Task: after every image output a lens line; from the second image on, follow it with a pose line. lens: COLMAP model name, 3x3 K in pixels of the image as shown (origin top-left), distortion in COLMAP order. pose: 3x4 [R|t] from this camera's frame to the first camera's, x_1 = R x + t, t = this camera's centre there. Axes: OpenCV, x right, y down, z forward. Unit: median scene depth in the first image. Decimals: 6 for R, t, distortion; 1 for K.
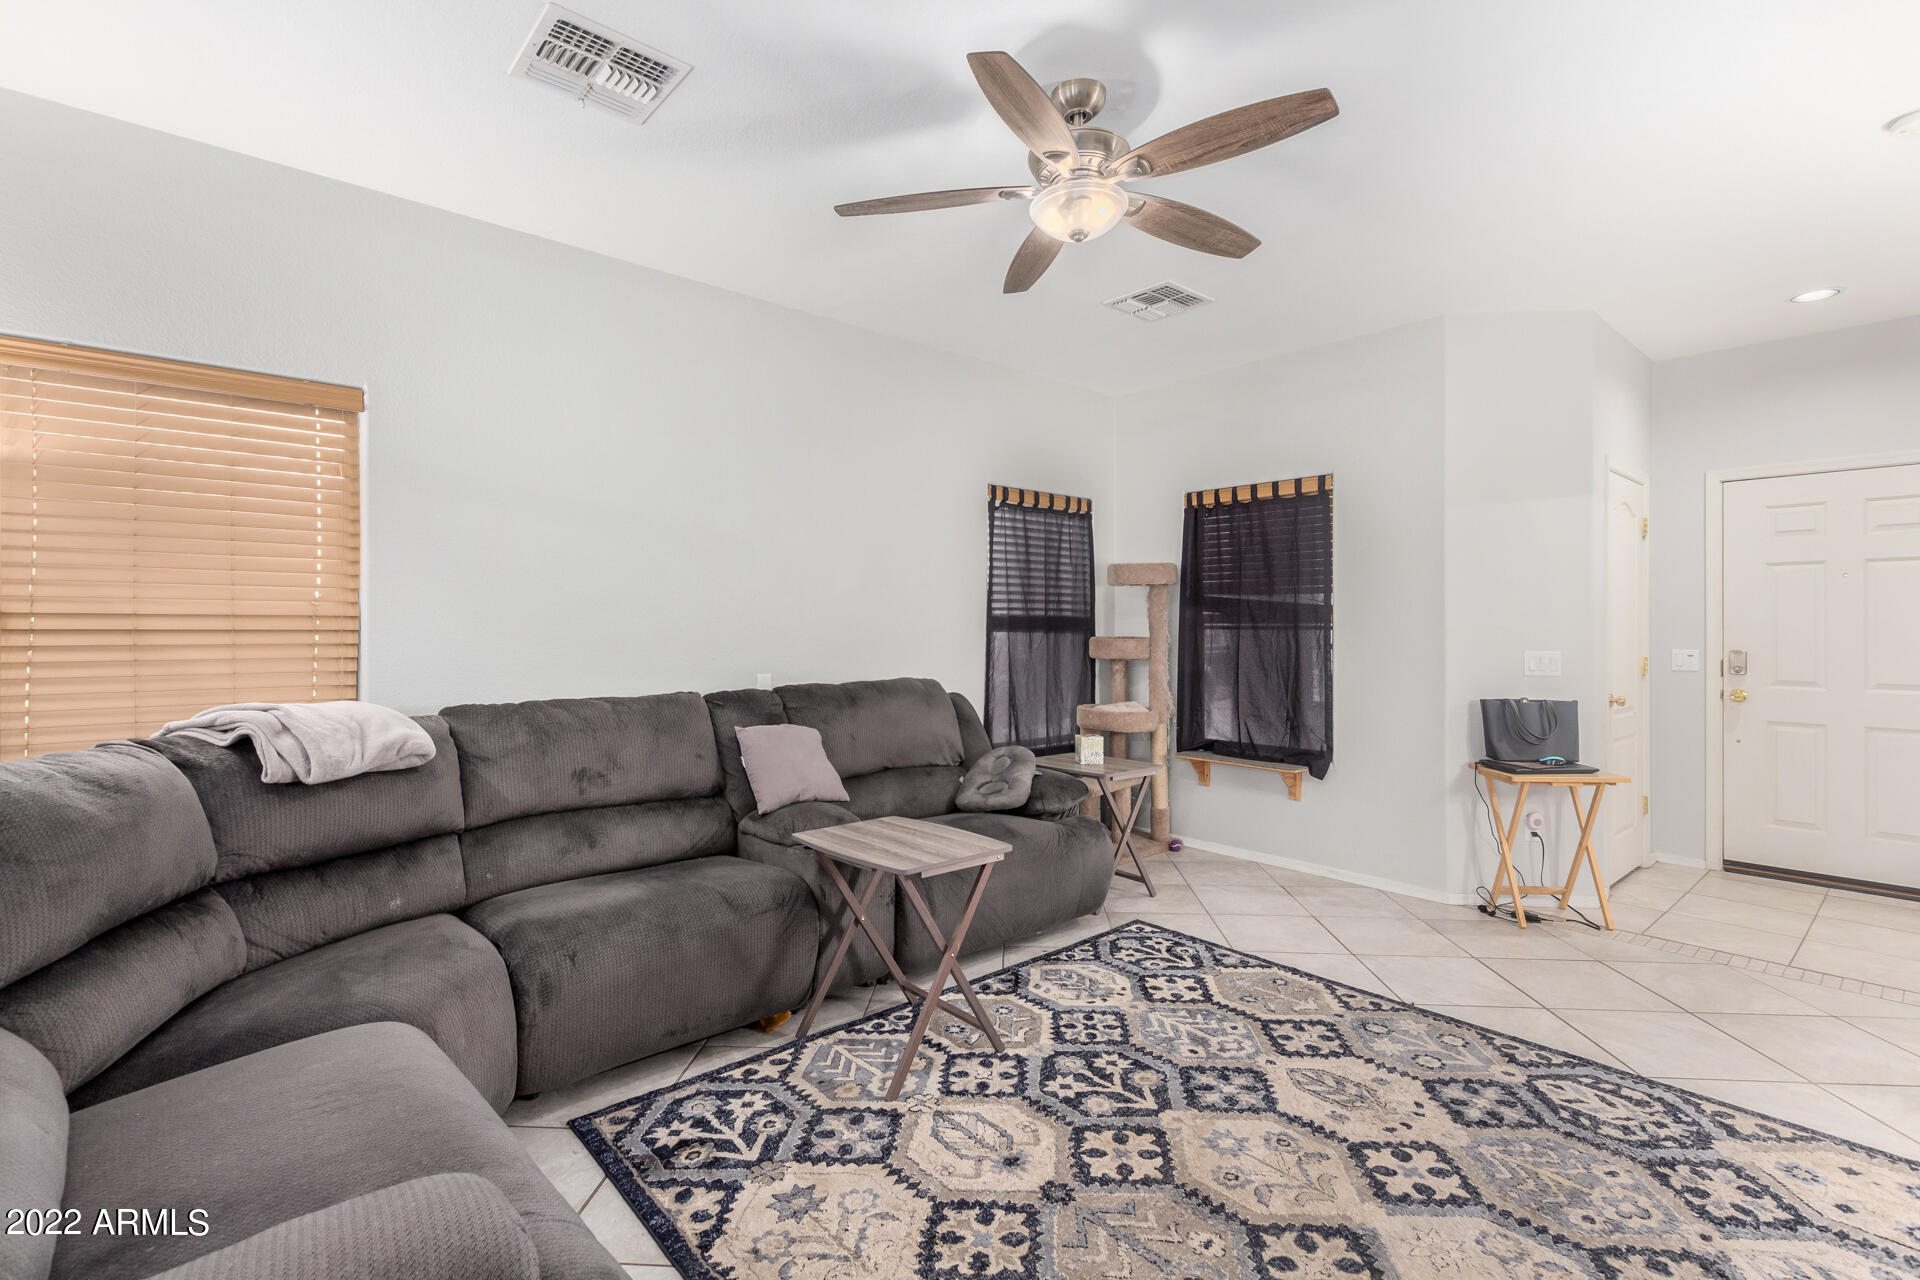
lens RADIAL K [[881.6, 0, 947.0], [0, 881.6, 626.7], [0, 0, 1]] dist [0.002187, -0.001689]
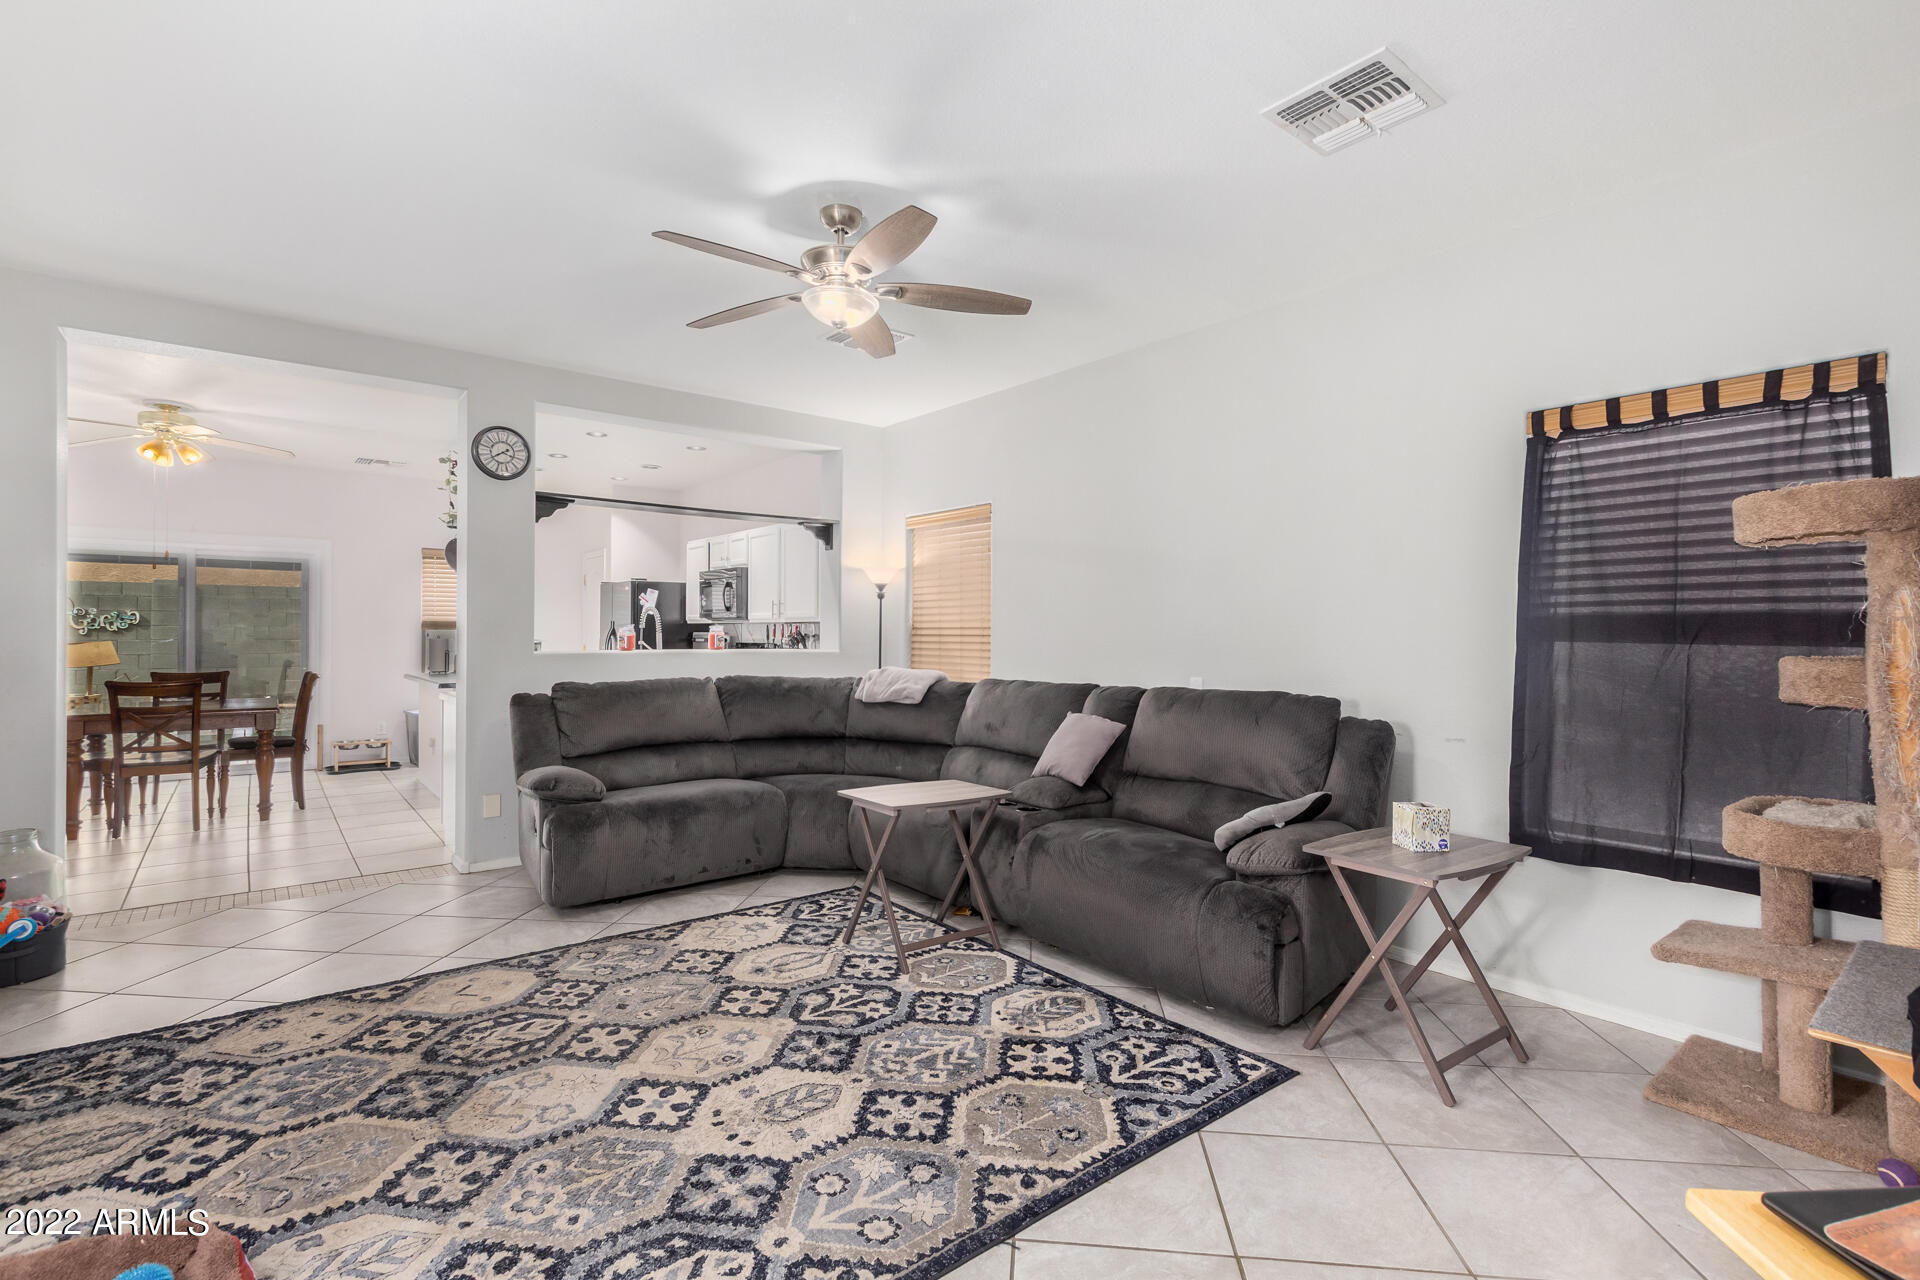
lens RADIAL K [[881.6, 0, 957.0], [0, 881.6, 641.1], [0, 0, 1]] dist [0.002187, -0.001689]
pose [[-0.033715, 0.009341, -0.999388, 1.241934], [-0.006024, 0.999936, 0.009550, 0.003780], [0.999413, 0.006342, -0.033657, 1.070866]]
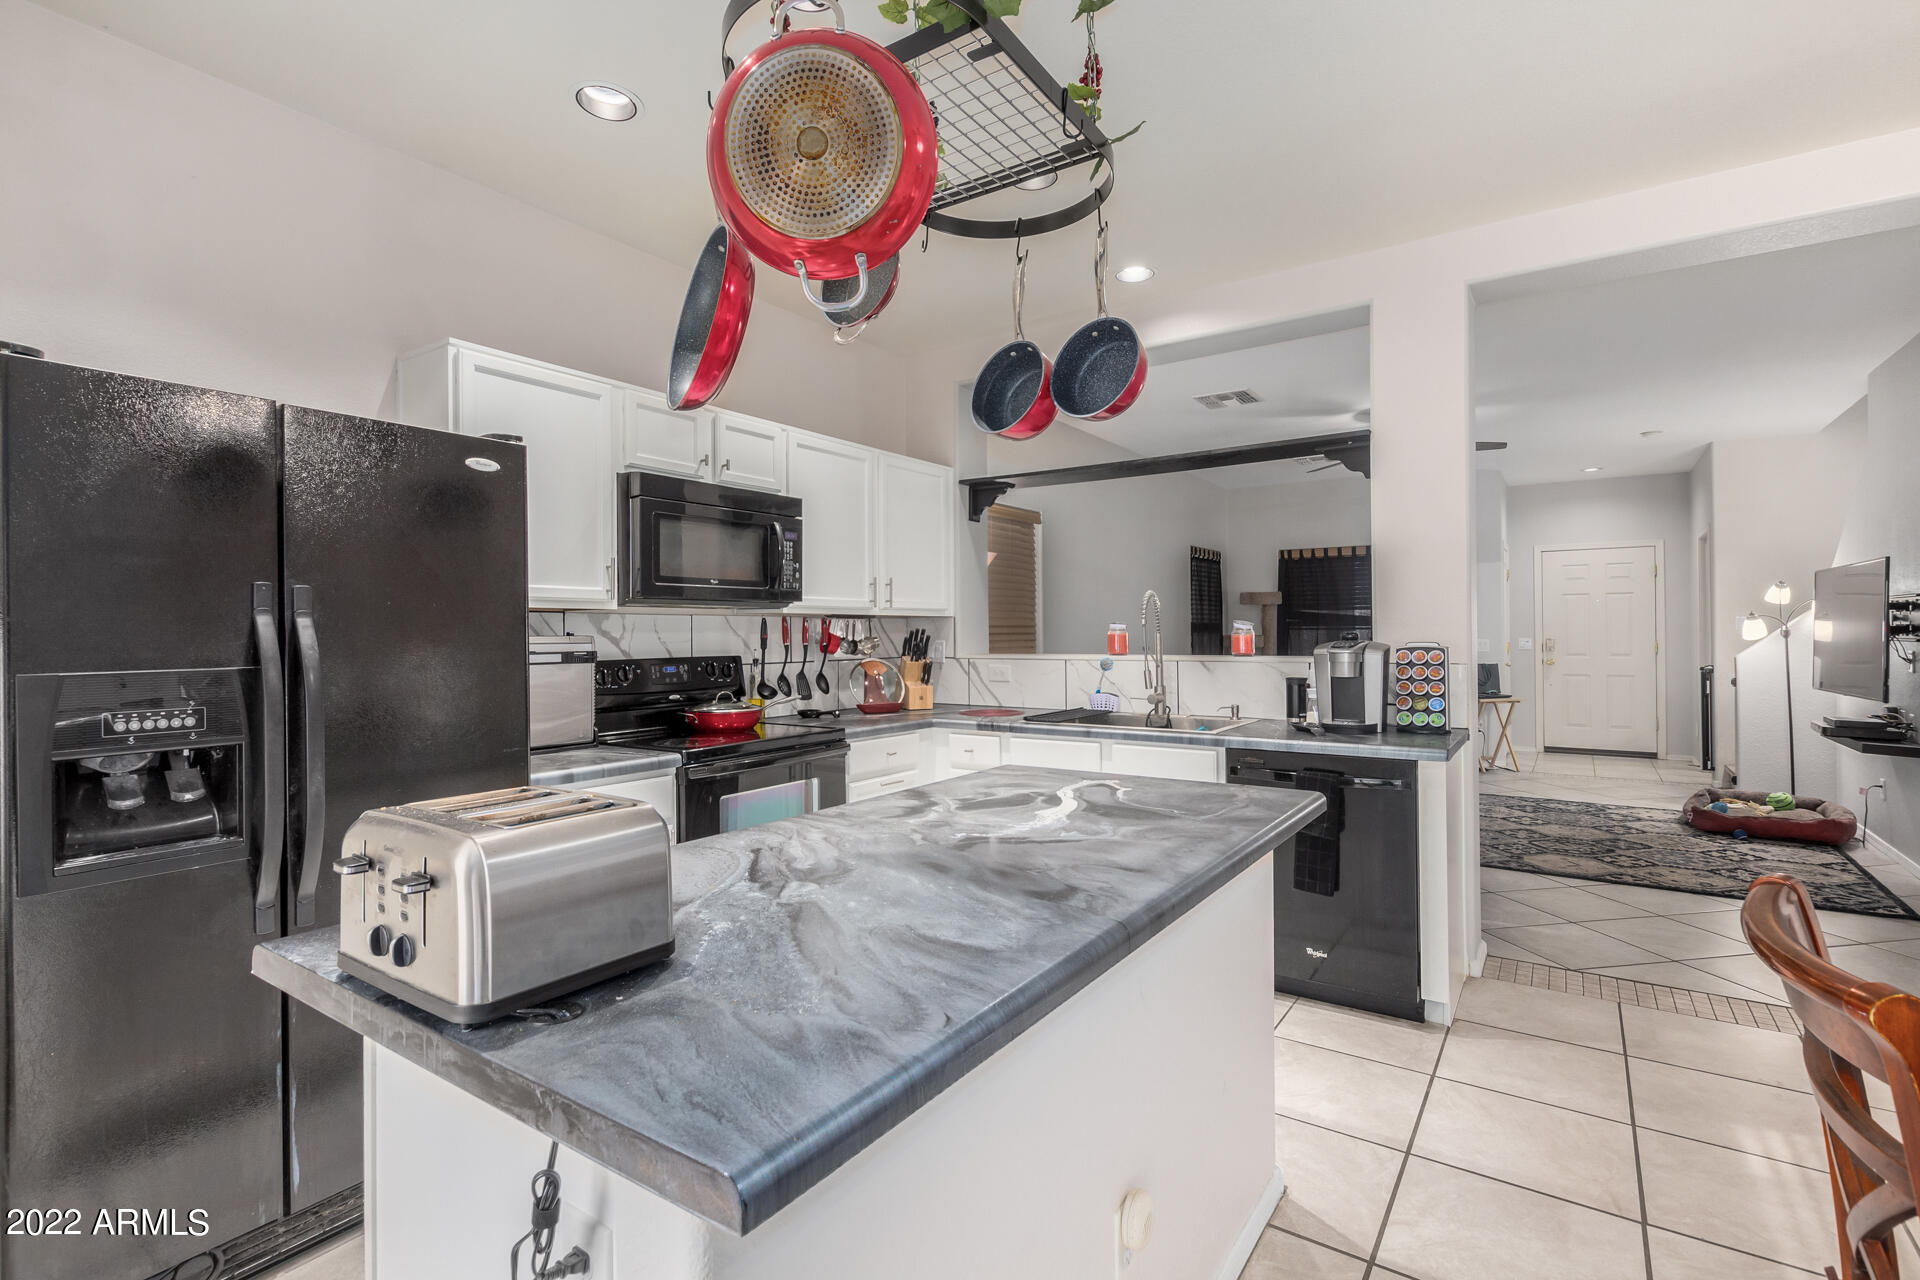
lens RADIAL K [[881.6, 0, 969.1], [0, 881.6, 636.7], [0, 0, 1]] dist [0.002187, -0.001689]
pose [[0.969275, -0.010574, 0.245752, -1.822058], [0.008812, 0.999927, 0.008268, -0.009894], [-0.245821, -0.005849, 0.969297, -1.262105]]
